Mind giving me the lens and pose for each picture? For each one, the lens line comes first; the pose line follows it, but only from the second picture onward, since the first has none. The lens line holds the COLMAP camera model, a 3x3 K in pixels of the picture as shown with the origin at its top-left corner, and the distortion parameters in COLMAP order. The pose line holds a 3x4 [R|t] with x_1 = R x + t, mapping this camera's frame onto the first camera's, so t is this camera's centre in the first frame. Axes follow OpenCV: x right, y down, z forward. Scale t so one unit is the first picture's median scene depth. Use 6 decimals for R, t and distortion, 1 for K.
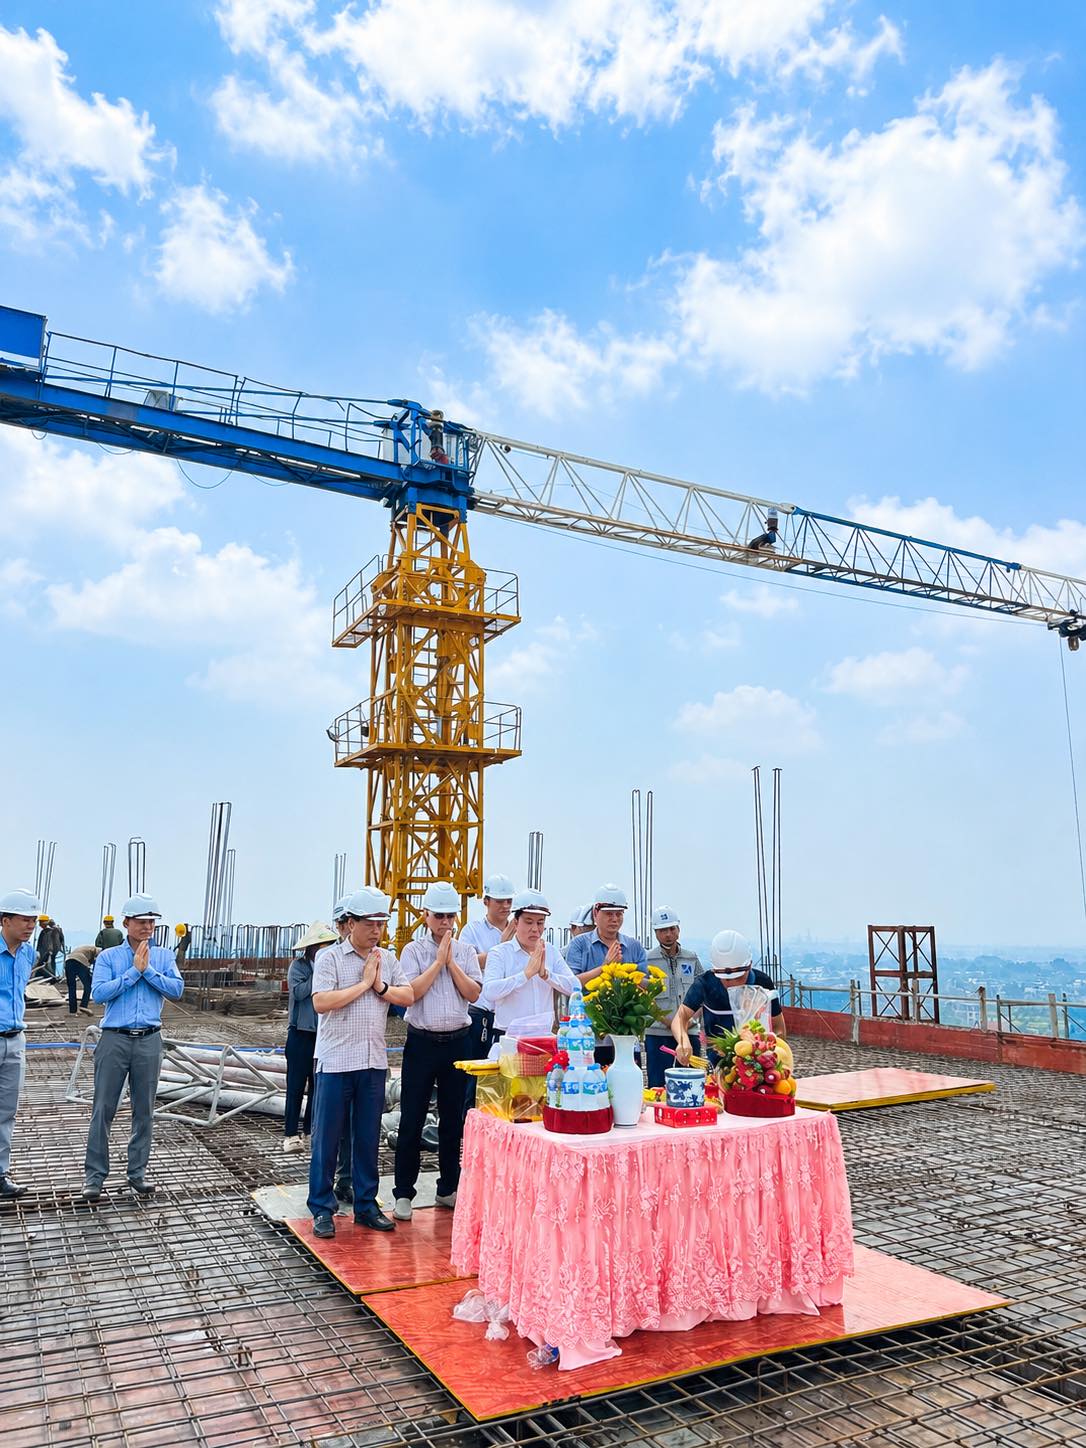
lens RADIAL K [[1059.0, 0, 535.6], [0, 1059.0, 726.5], [0, 0, 1]] dist [0.029769, -0.015613]
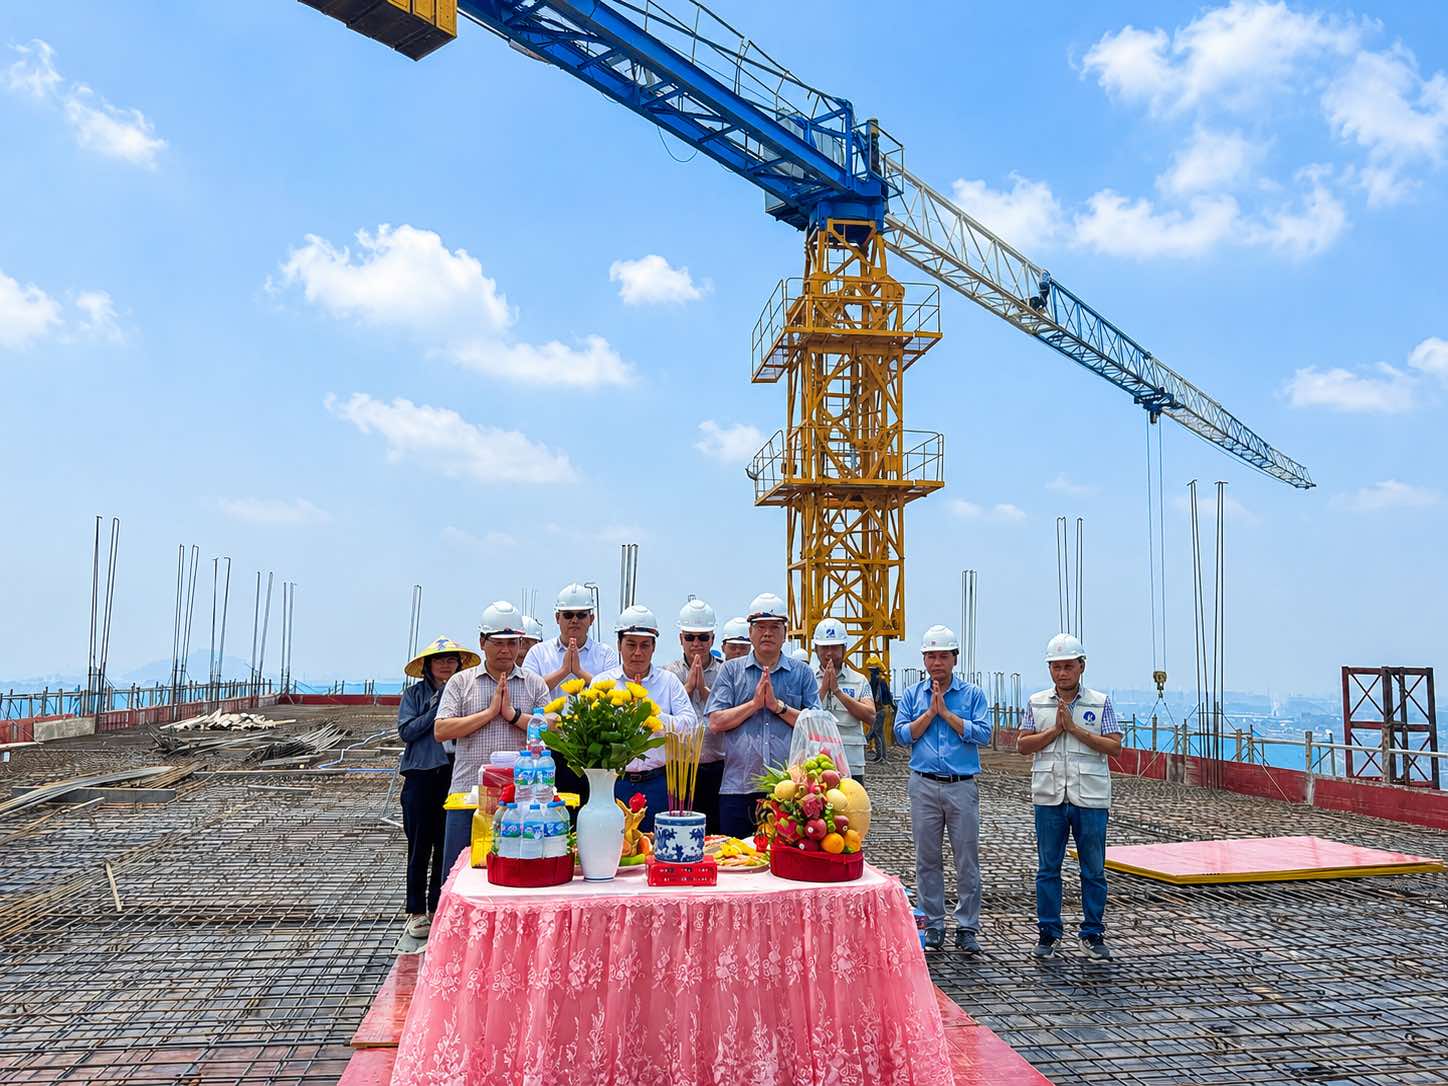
lens RADIAL K [[1059.0, 0, 740.6], [0, 1059.0, 586.8], [0, 0, 1]] dist [0.029769, -0.015613]
pose [[0.955763, -0.016411, -0.293679, 0.085693], [0.046081, 0.994467, 0.094398, 0.018987], [0.290505, -0.103756, 0.951232, 0.063530]]
